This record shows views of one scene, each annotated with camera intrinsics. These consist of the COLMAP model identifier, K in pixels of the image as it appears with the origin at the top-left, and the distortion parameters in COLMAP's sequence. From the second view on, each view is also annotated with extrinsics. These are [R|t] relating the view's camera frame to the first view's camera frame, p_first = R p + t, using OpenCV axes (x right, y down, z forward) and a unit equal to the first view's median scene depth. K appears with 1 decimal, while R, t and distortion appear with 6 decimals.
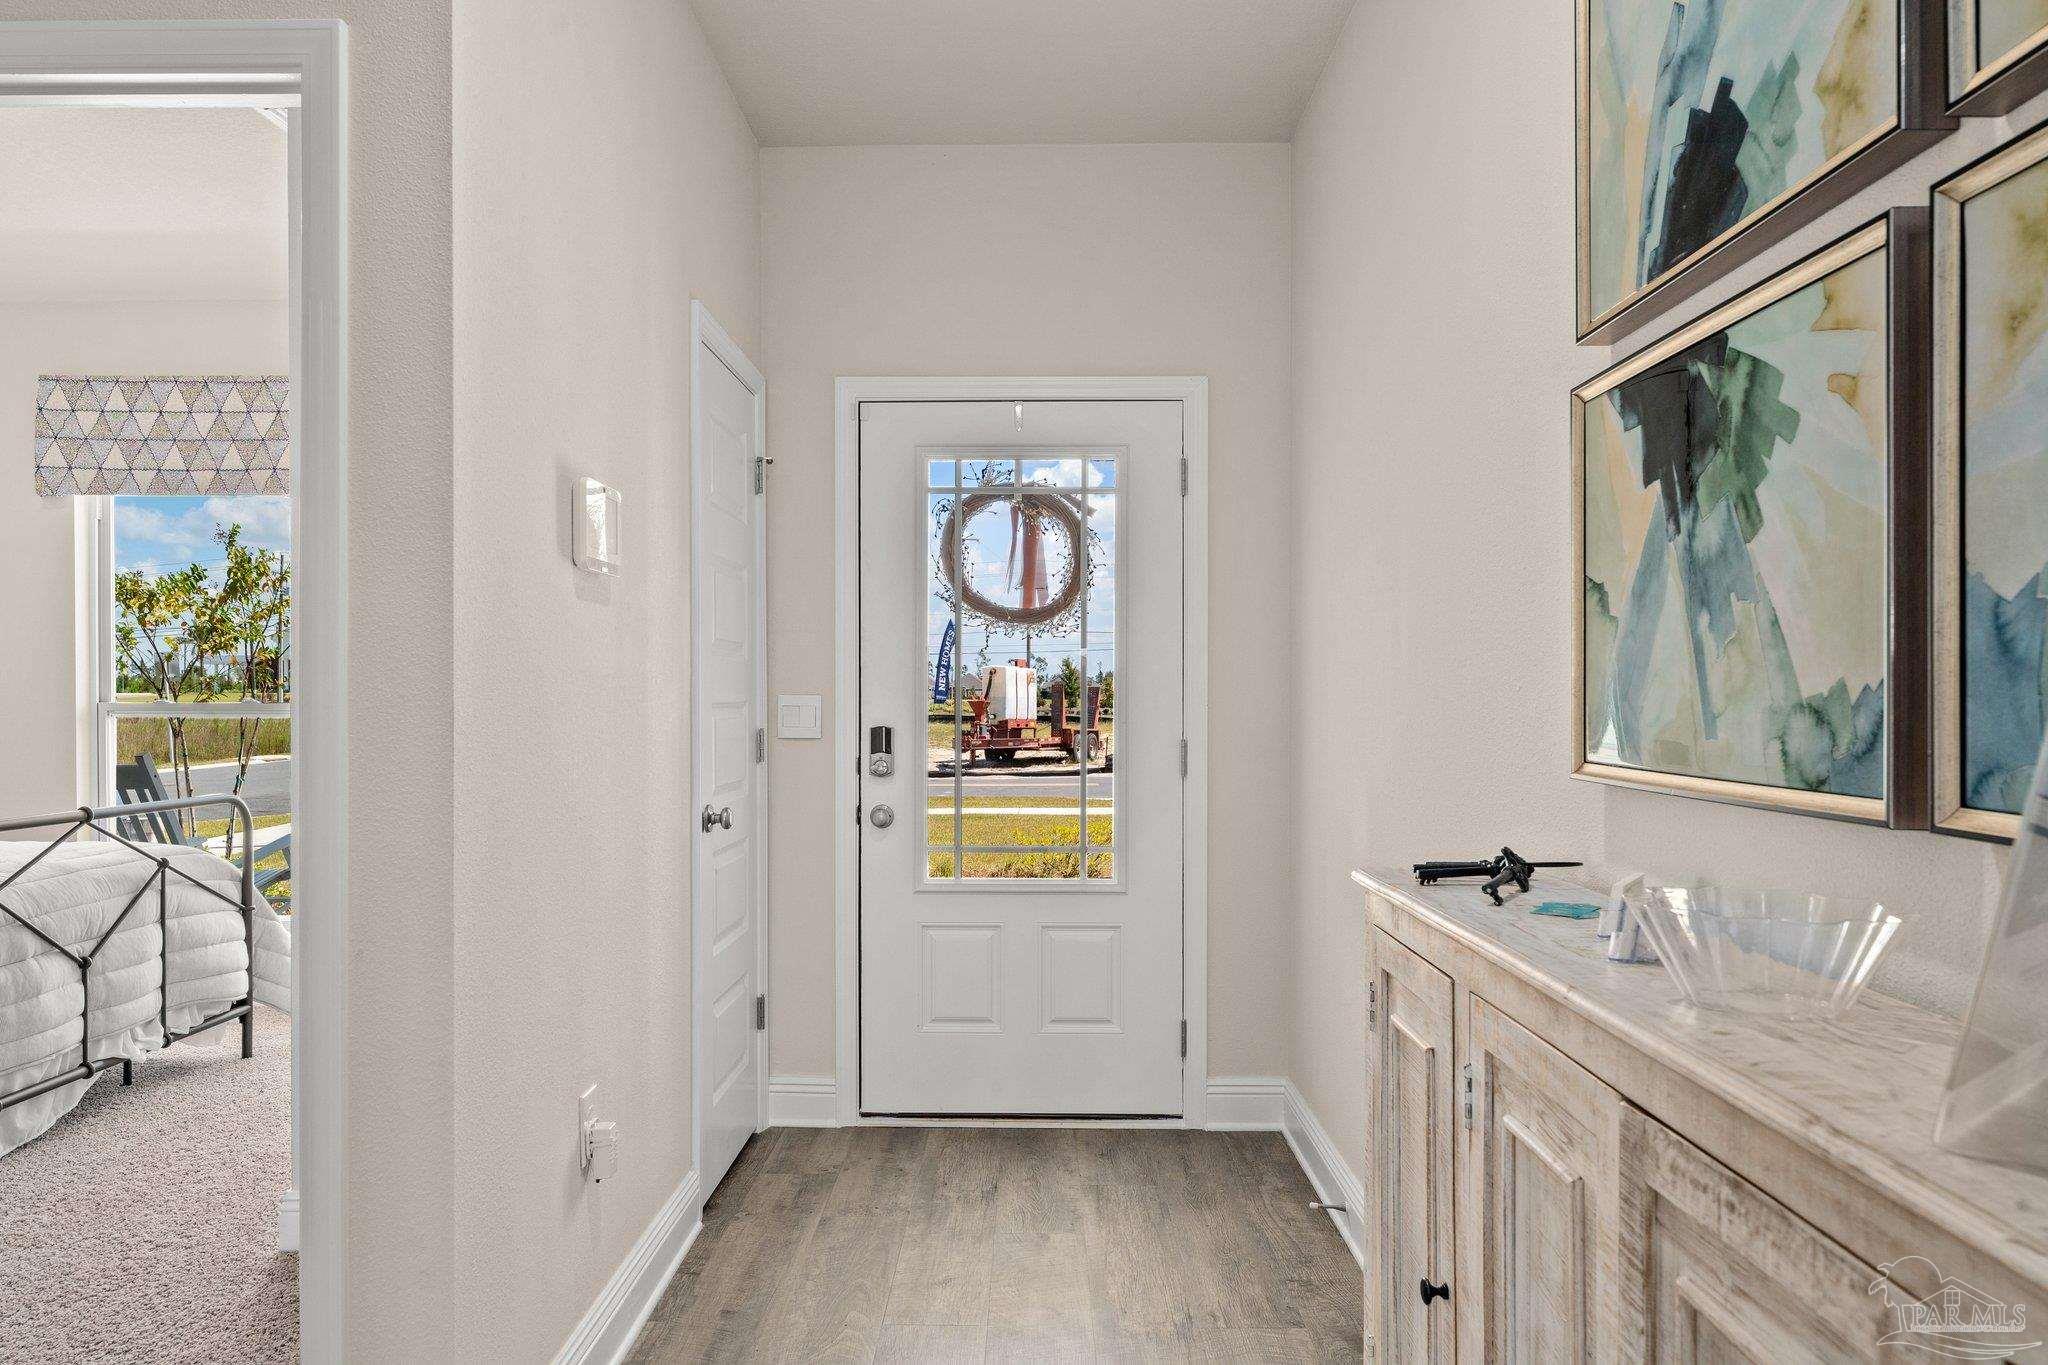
lens RADIAL K [[1382.2, 0, 1024.7], [0, 1382.2, 701.0], [0, 0, 1]] dist [-0.002332, 0.000860]
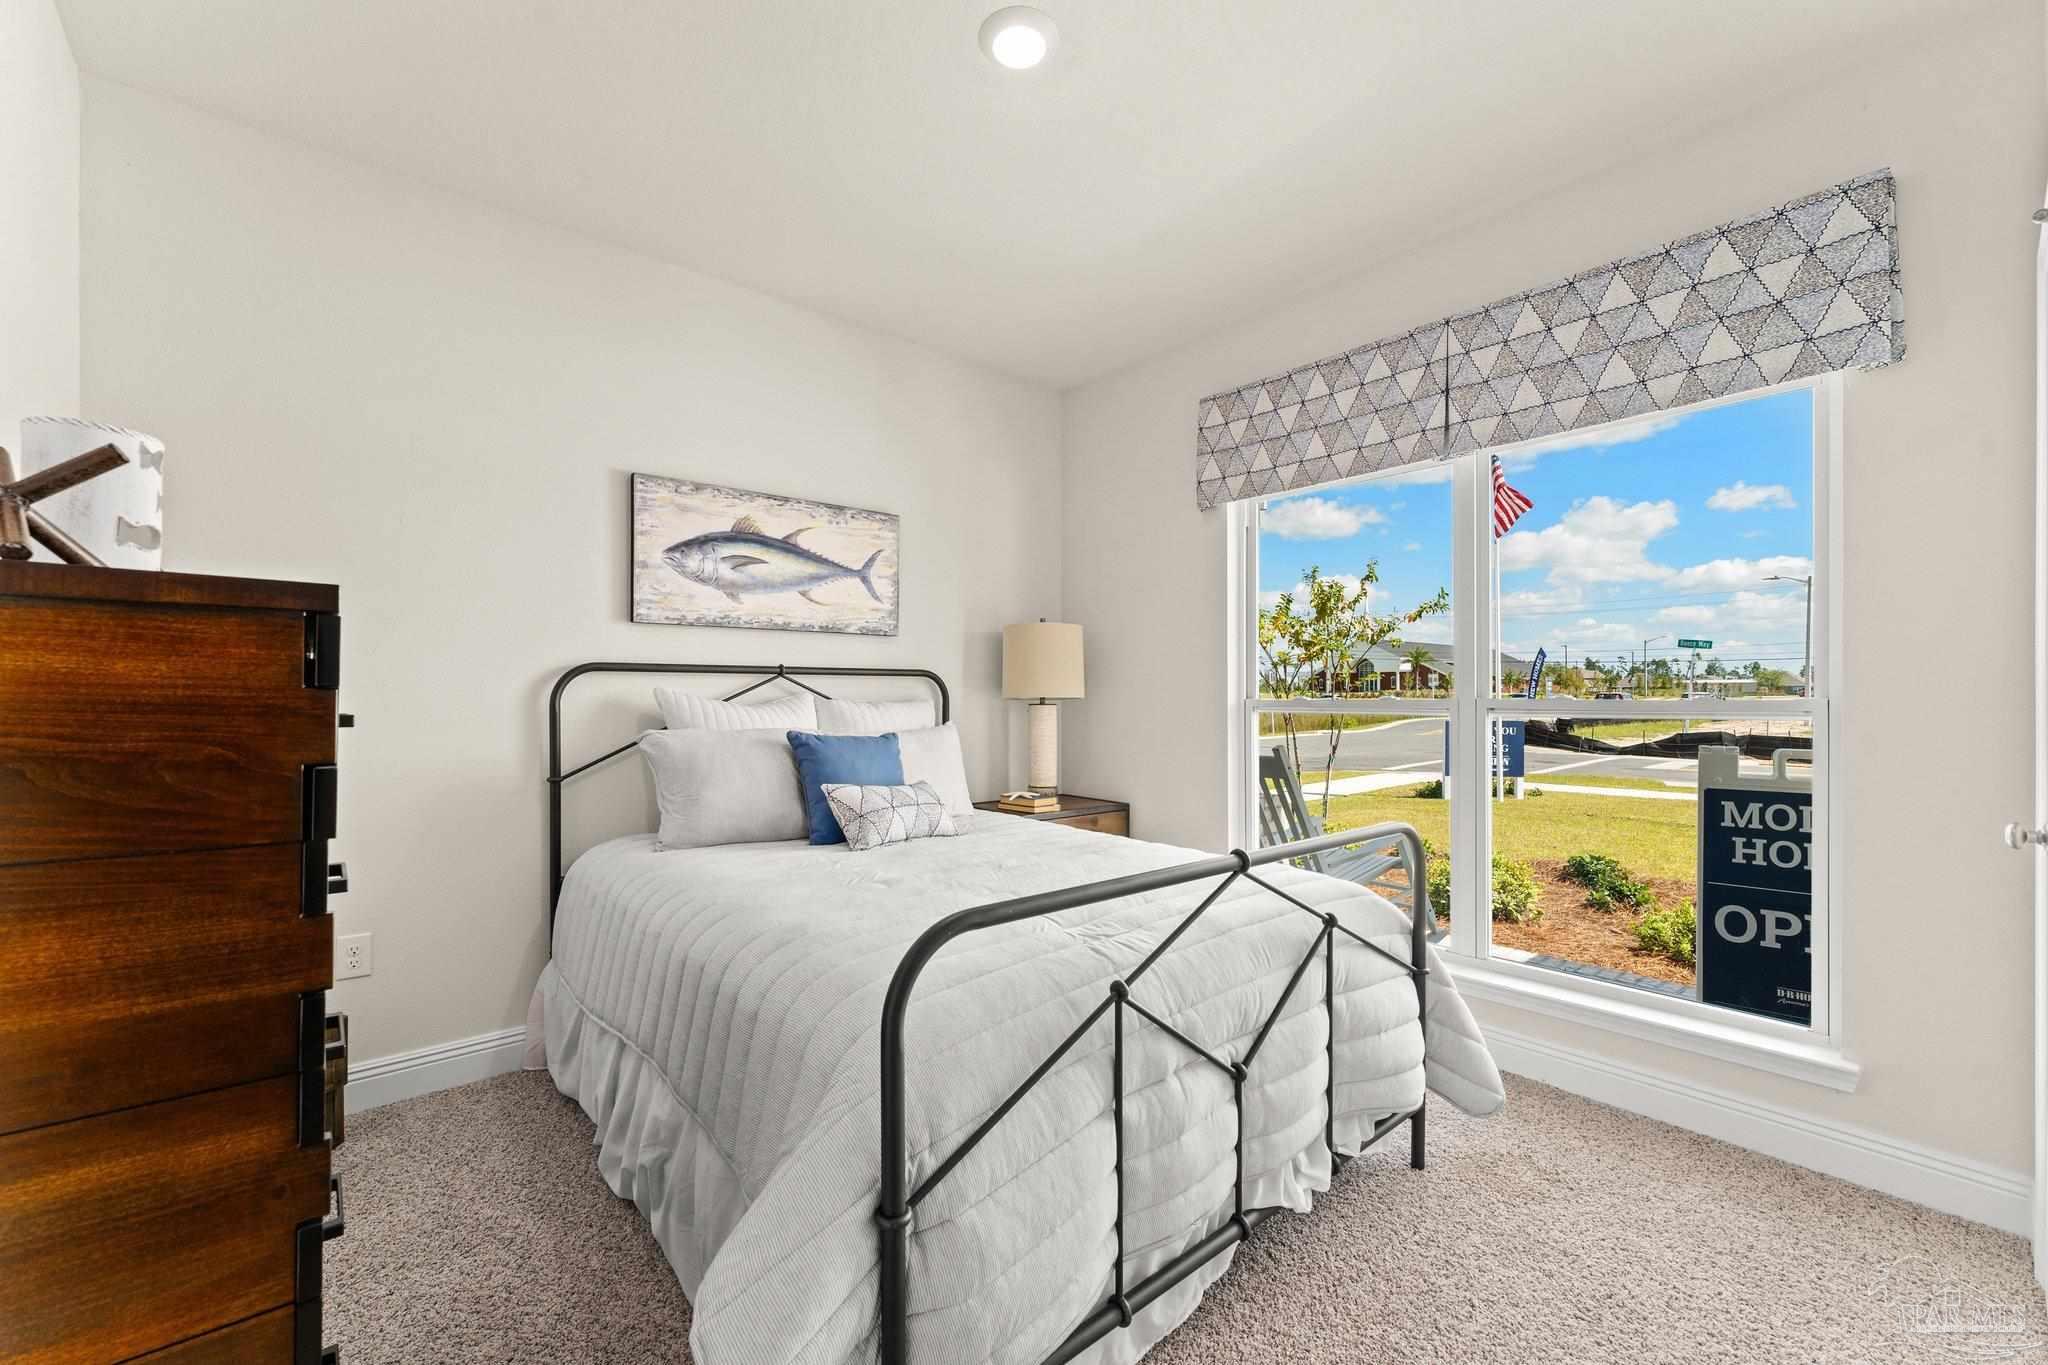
lens RADIAL K [[821.5, 0, 1024.7], [0, 821.5, 696.4], [0, 0, 1]] dist [0.003839, 0.000704]
pose [[0.666023, 0.002703, -0.745926, -0.410109], [-0.005311, 0.999985, -0.001118, 0.000677], [0.745912, 0.004707, 0.666027, 0.593908]]
